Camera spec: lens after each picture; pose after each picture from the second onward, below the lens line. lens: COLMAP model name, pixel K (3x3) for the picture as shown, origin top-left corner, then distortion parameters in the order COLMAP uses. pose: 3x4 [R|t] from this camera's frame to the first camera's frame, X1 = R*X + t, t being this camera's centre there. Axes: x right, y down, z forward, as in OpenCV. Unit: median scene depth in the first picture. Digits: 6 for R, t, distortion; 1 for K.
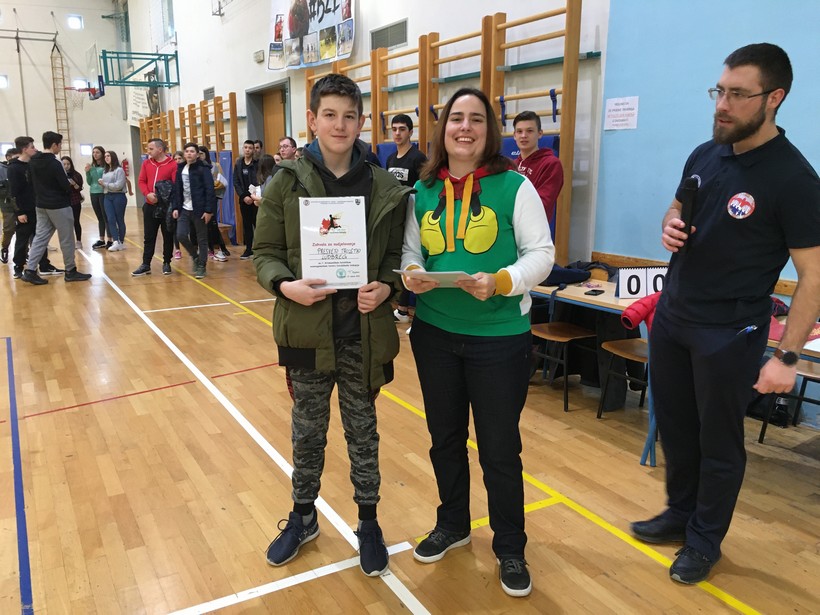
lens RADIAL K [[698.6, 0, 406.5], [0, 698.6, 308.7], [0, 0, 1]] dist [0.086579, -0.126445]
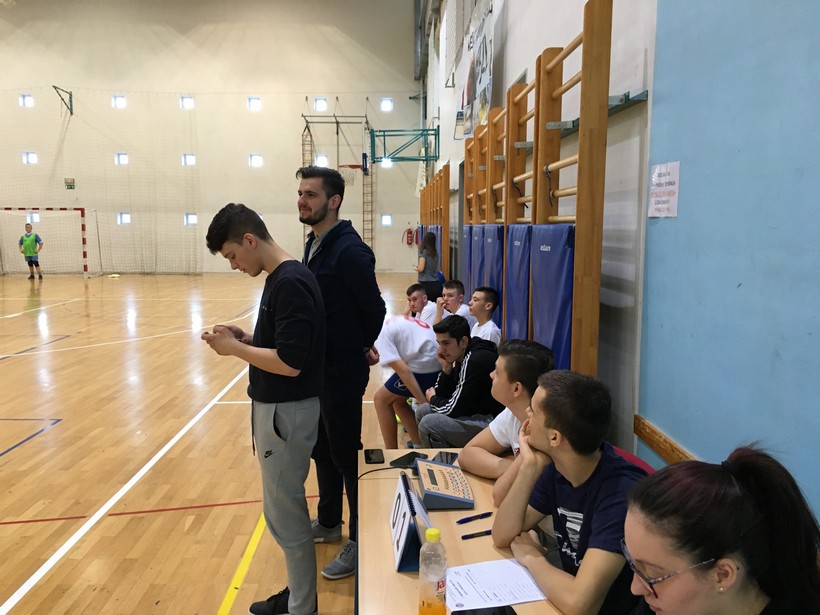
lens RADIAL K [[699.8, 0, 407.3], [0, 699.8, 309.8], [0, 0, 1]] dist [0.077988, -0.115497]
pose [[0.881077, 0.059817, -0.469174, 0.287490], [-0.099699, 0.993170, -0.060604, -0.088501], [0.462345, 0.100173, 0.881024, 0.287667]]
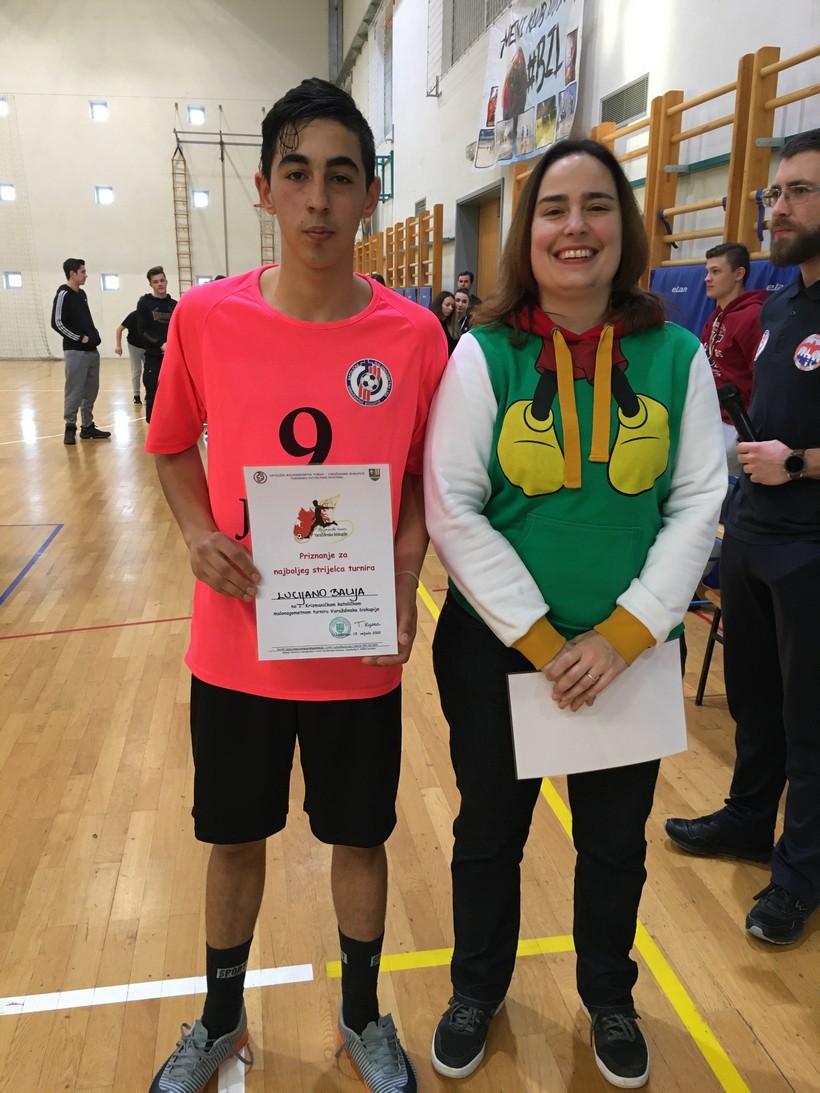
lens RADIAL K [[932.0, 0, 388.4], [0, 932.0, 535.3], [0, 0, 1]] dist [0.095152, -0.141977]
pose [[0.935263, 0.093561, -0.341364, 0.117698], [-0.080167, 0.995362, 0.053168, -0.027406], [0.344755, -0.022360, 0.938426, 0.123383]]
